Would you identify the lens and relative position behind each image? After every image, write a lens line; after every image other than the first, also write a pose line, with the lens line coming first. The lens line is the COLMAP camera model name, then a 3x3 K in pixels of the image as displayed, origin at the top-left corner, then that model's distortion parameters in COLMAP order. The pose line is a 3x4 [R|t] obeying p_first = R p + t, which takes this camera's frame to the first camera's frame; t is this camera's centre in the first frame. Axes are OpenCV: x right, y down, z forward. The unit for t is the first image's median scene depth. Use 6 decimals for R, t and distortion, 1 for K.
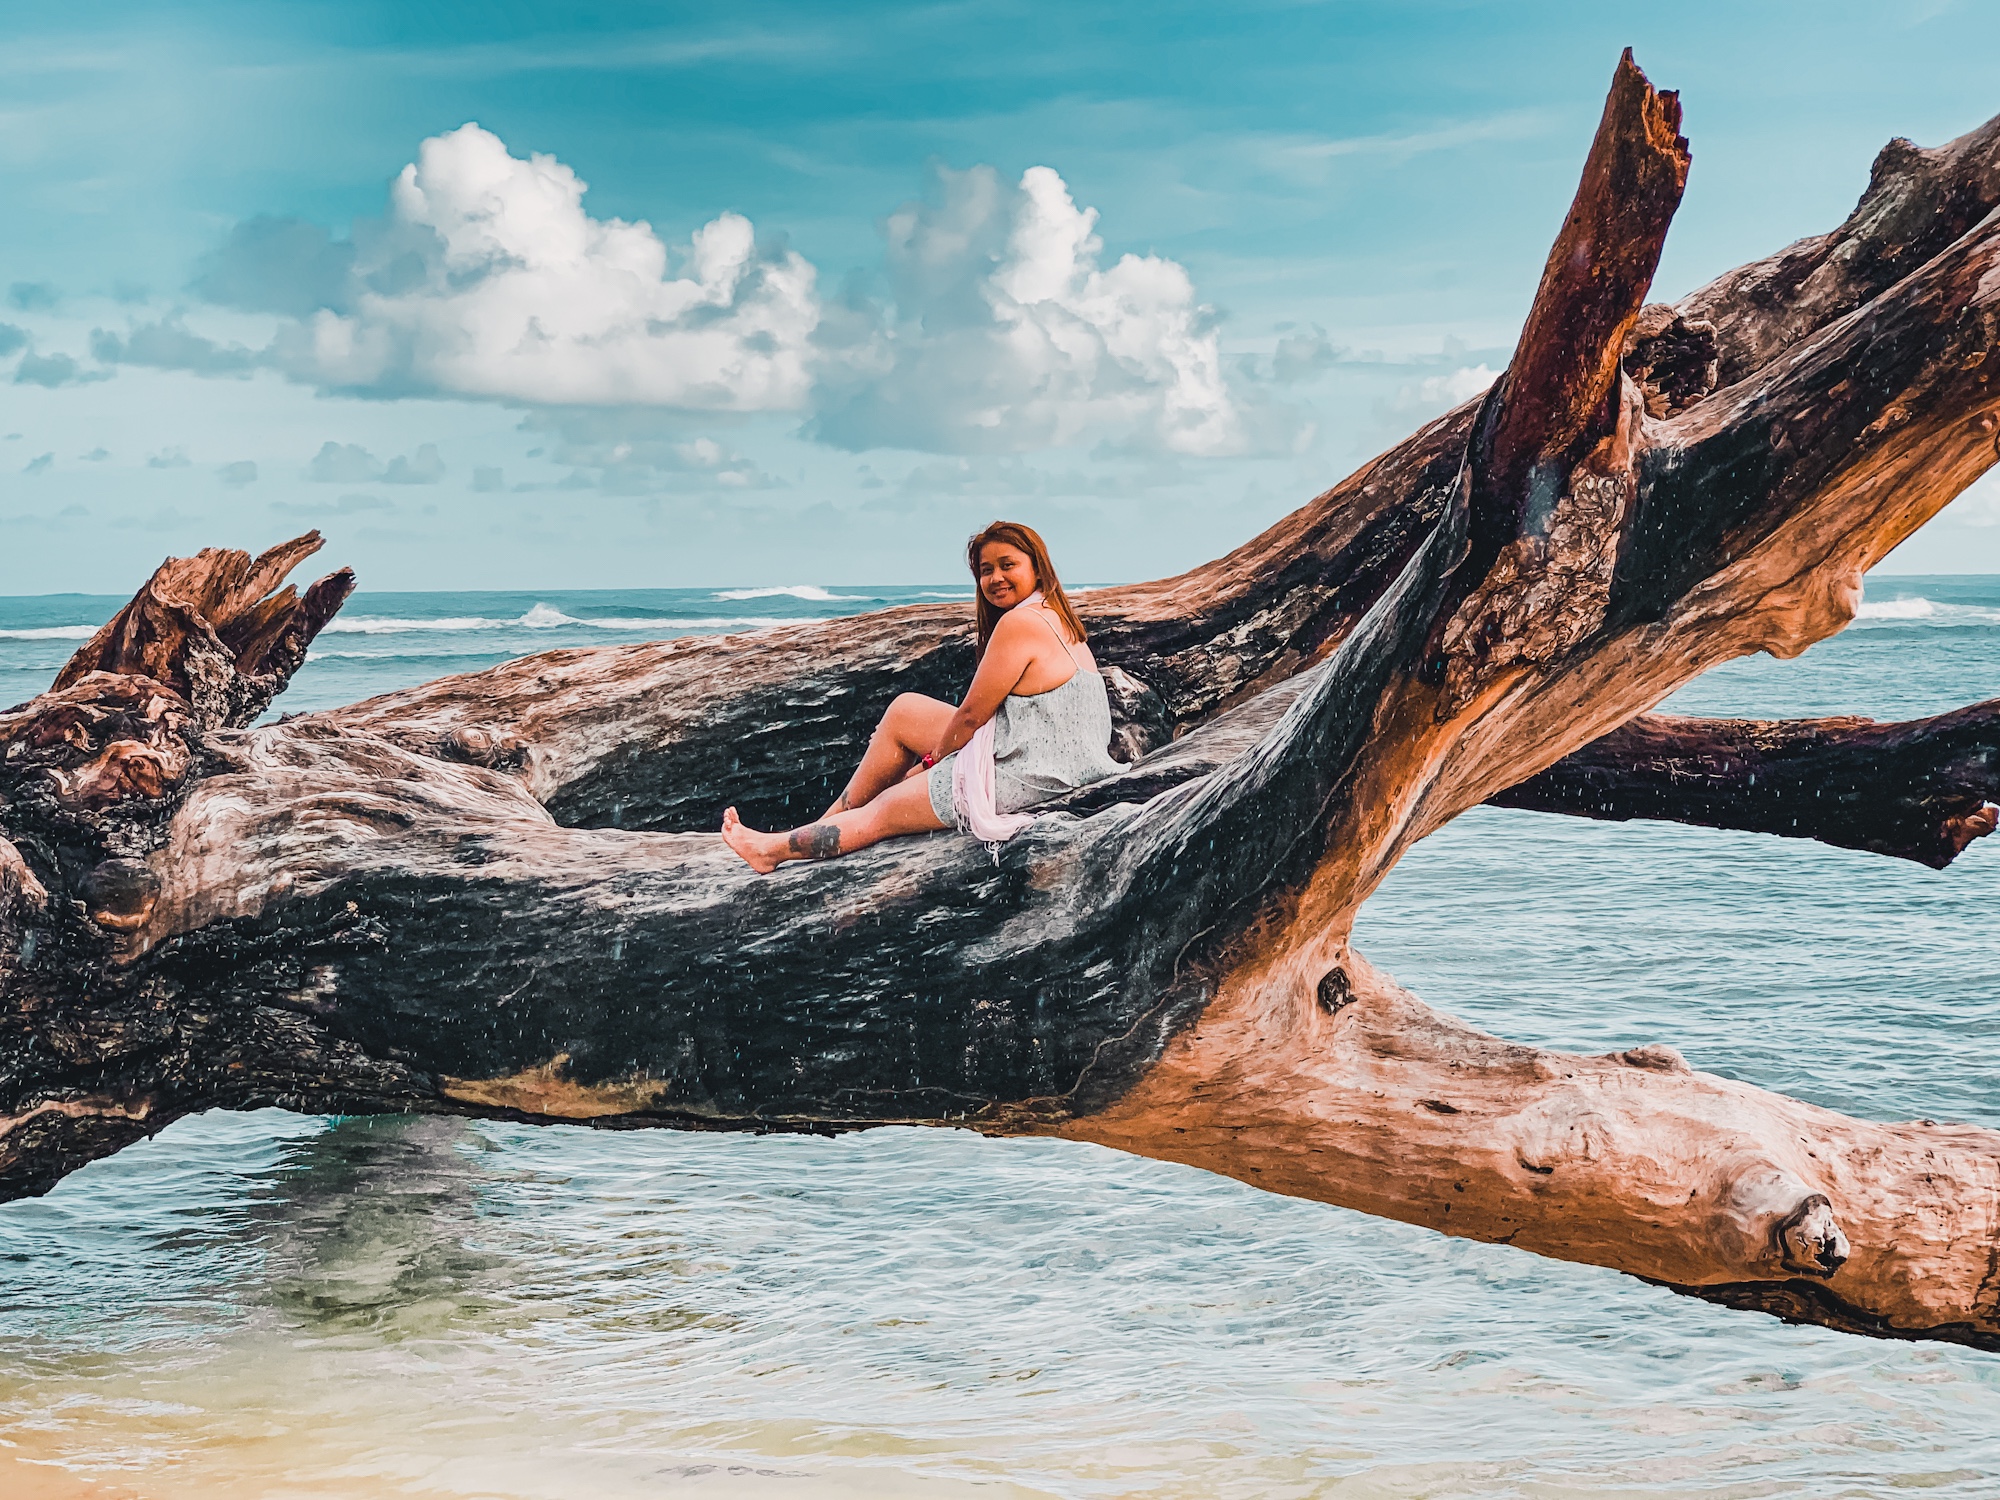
lens RADIAL K [[3084.9, 0, 903.6], [0, 3084.9, 753.4], [0, 0, 1]] dist [-0.365960, 0.709770]
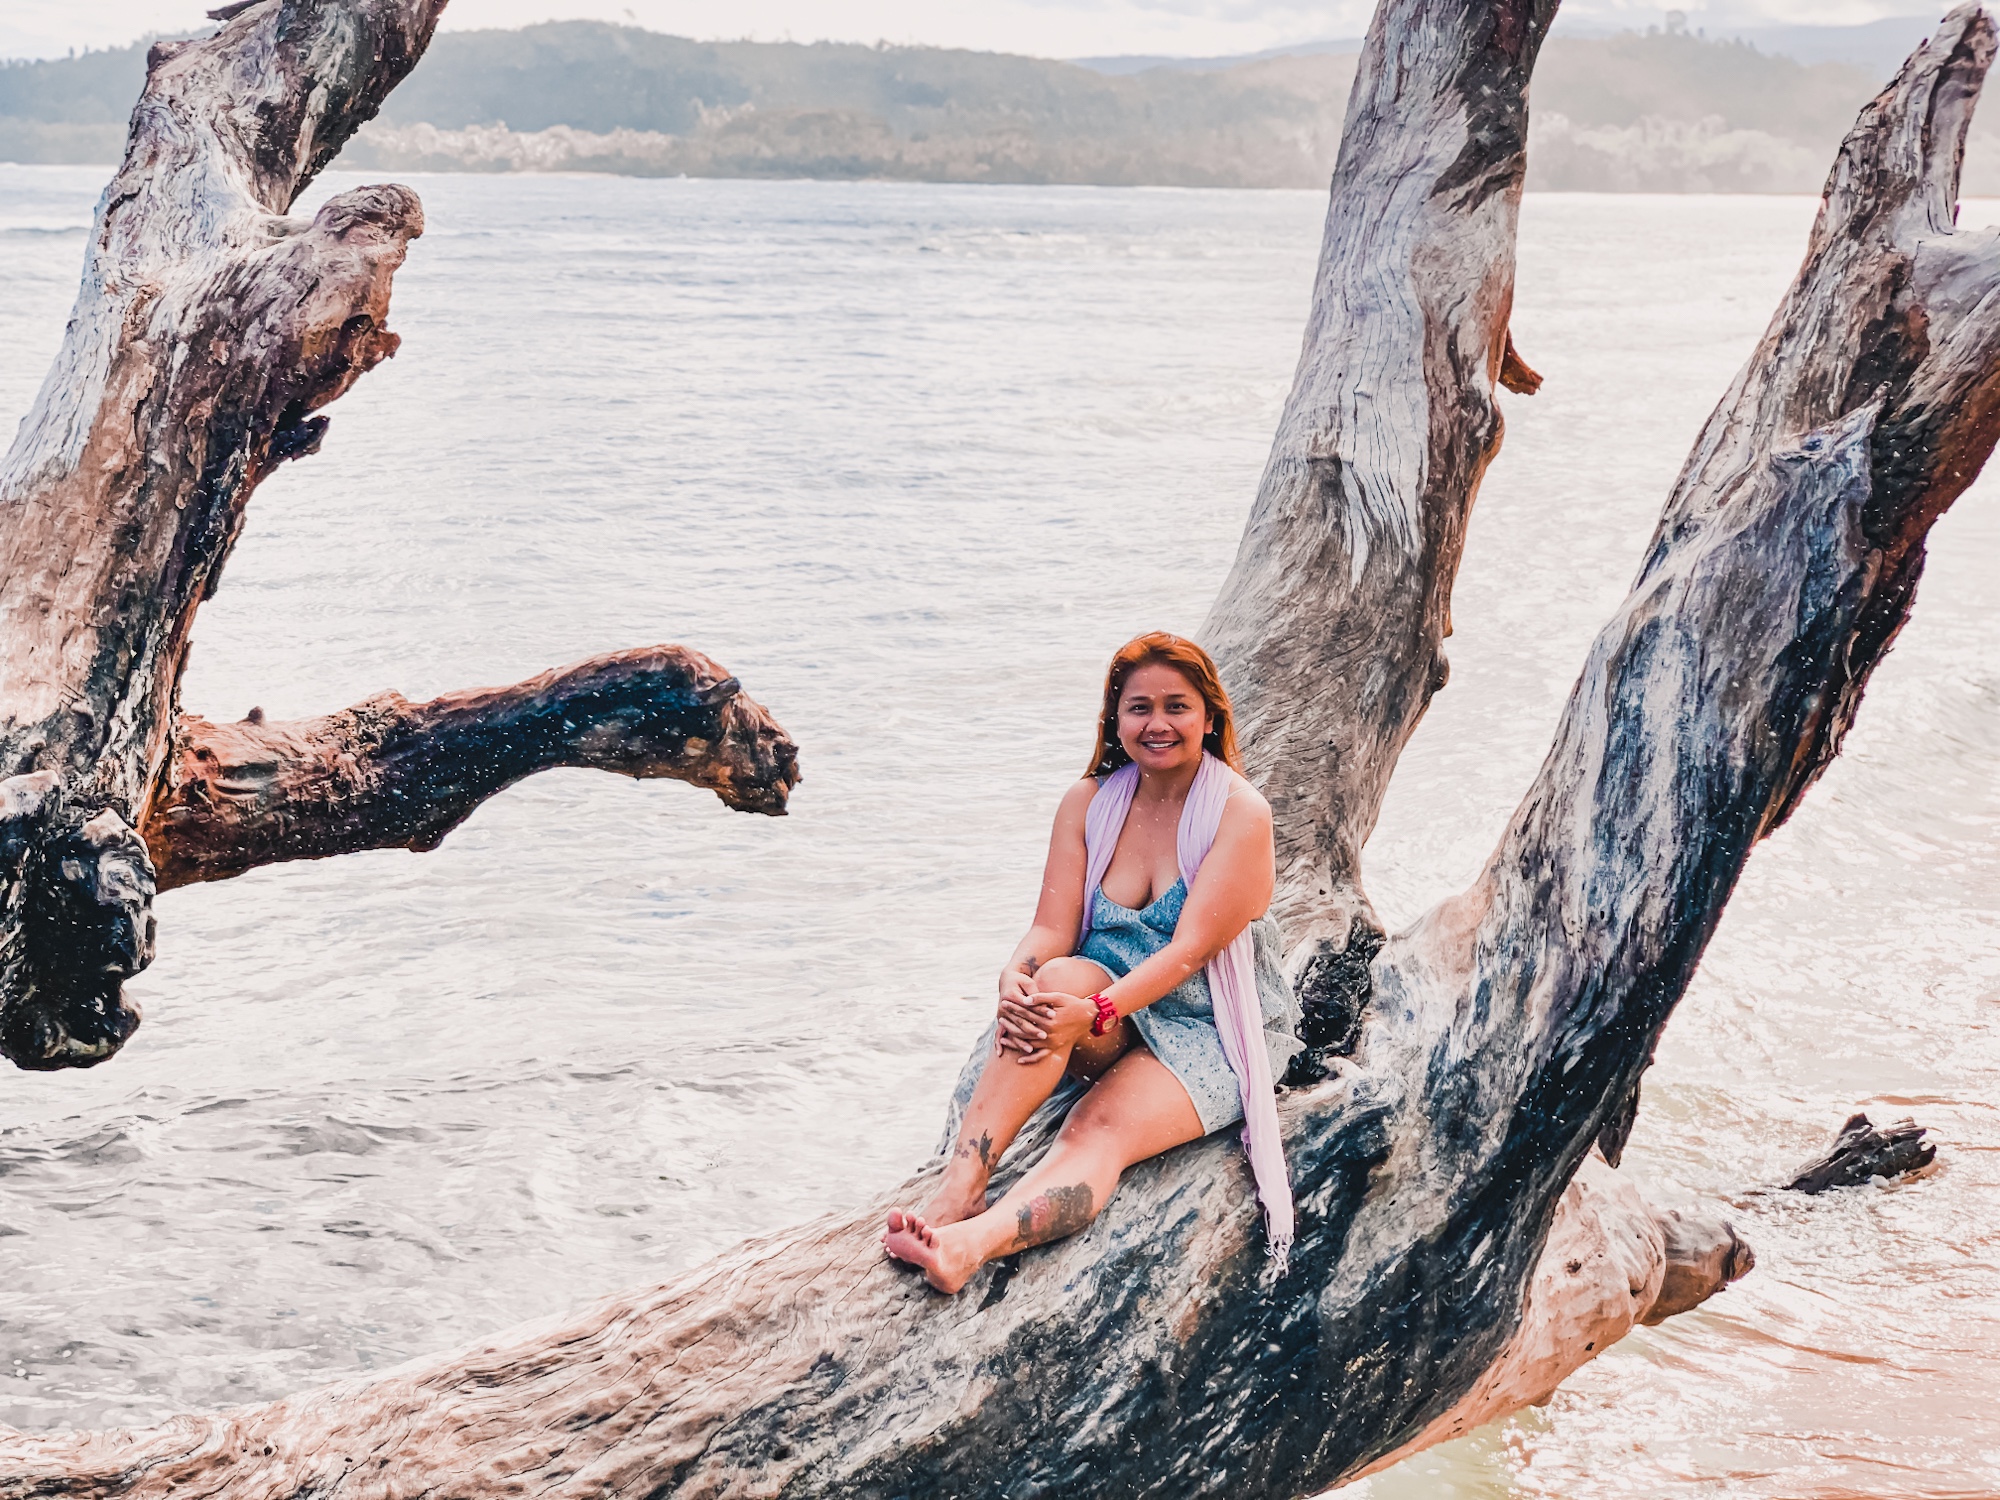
lens RADIAL K [[3002.4, 0, 1000.0], [0, 3002.4, 750.0], [0, 0, 1]] dist [-0.011154, -0.095506]
pose [[0.098625, -0.171824, 0.980178, -0.582143], [0.036868, 0.984935, 0.168948, -0.159796], [-0.994441, 0.019474, 0.103474, 0.958785]]
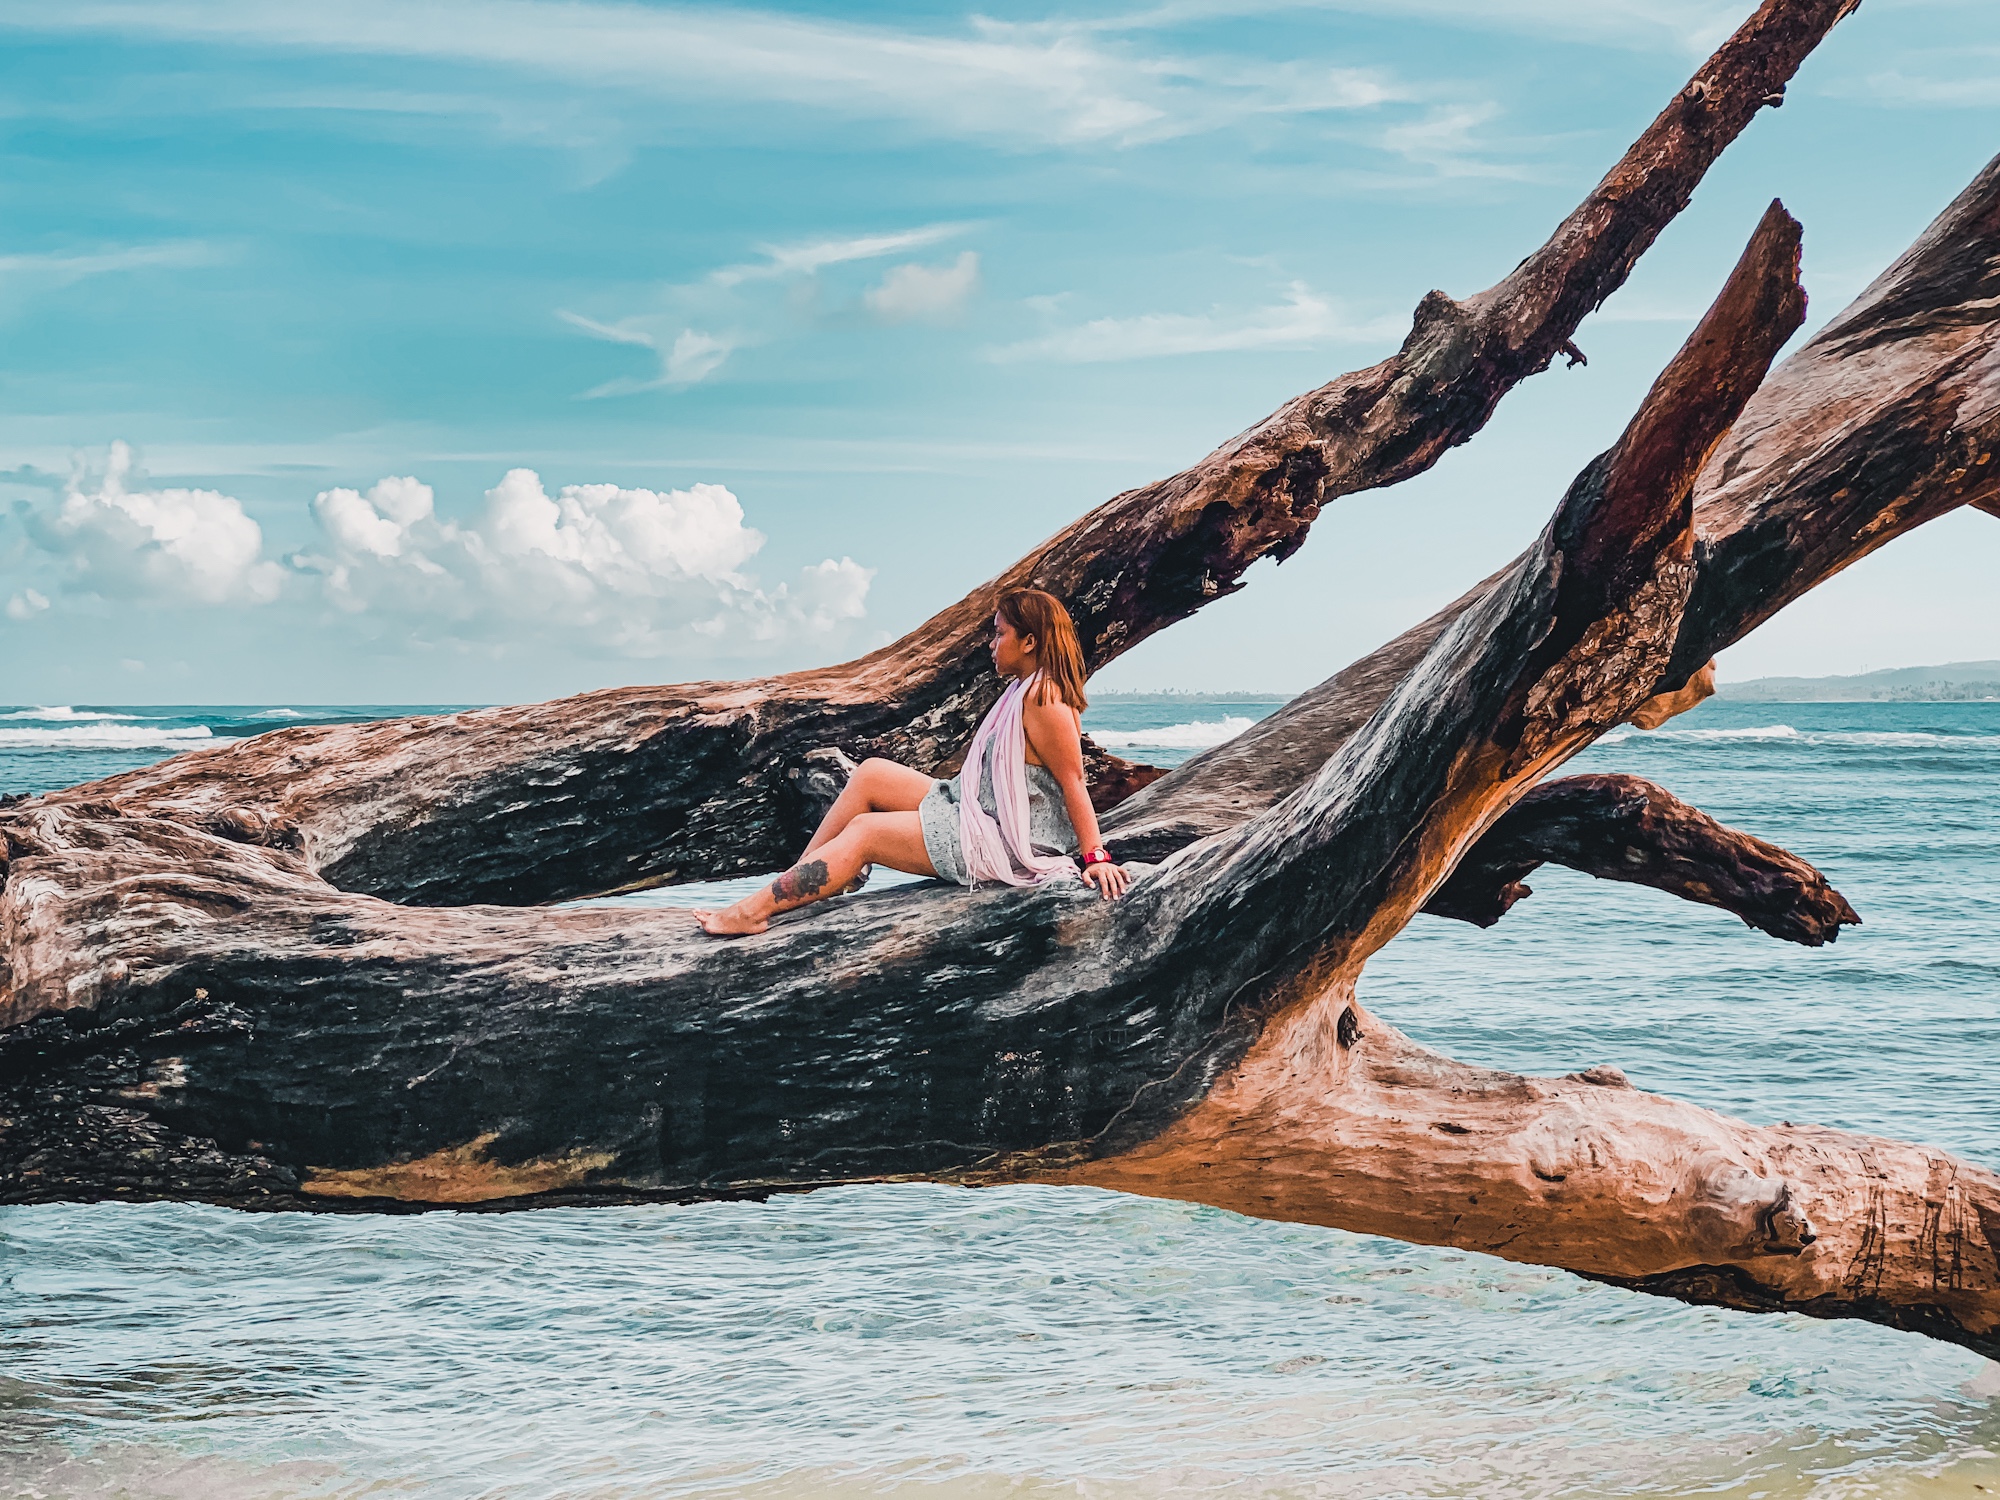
lens RADIAL K [[3041.1, 0, 998.6], [0, 3041.1, 826.9], [0, 0, 1]] dist [-0.224310, -0.008412]
pose [[0.902002, -0.006688, 0.431680, -0.402002], [0.014287, 0.999795, -0.014364, 0.017519], [-0.431495, 0.019124, 0.901913, 0.065957]]
